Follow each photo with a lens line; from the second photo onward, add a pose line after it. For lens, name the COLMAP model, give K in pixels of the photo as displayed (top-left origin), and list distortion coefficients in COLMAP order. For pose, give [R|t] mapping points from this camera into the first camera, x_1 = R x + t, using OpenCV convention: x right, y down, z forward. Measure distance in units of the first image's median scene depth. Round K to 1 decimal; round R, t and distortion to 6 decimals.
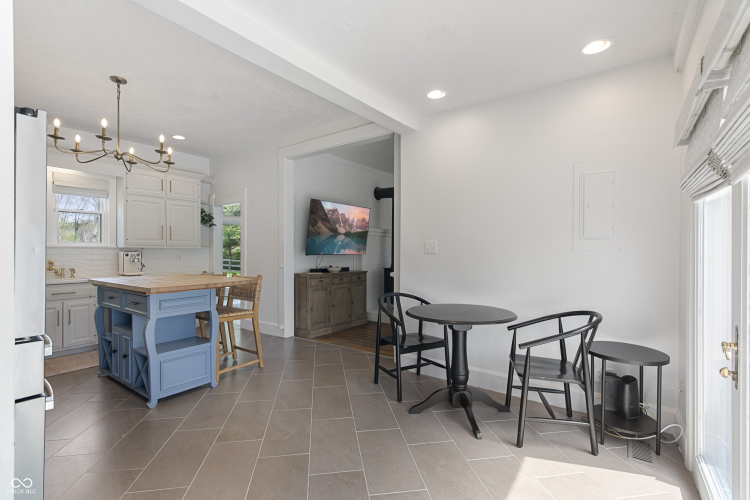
lens RADIAL K [[344.4, 0, 375.7], [0, 344.4, 253.1], [0, 0, 1]] dist [0.000588, 0.000087]
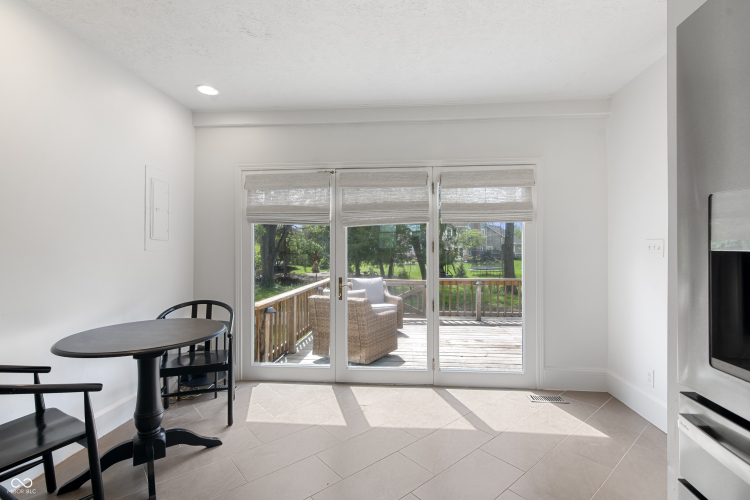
lens RADIAL K [[344.4, 0, 375.7], [0, 344.4, 253.1], [0, 0, 1]] dist [0.000588, 0.000087]
pose [[-0.515210, -0.005800, 0.857045, -0.660010], [-0.001357, 0.999981, 0.005952, -0.006668], [-0.857063, 0.001903, -0.515208, 0.966790]]
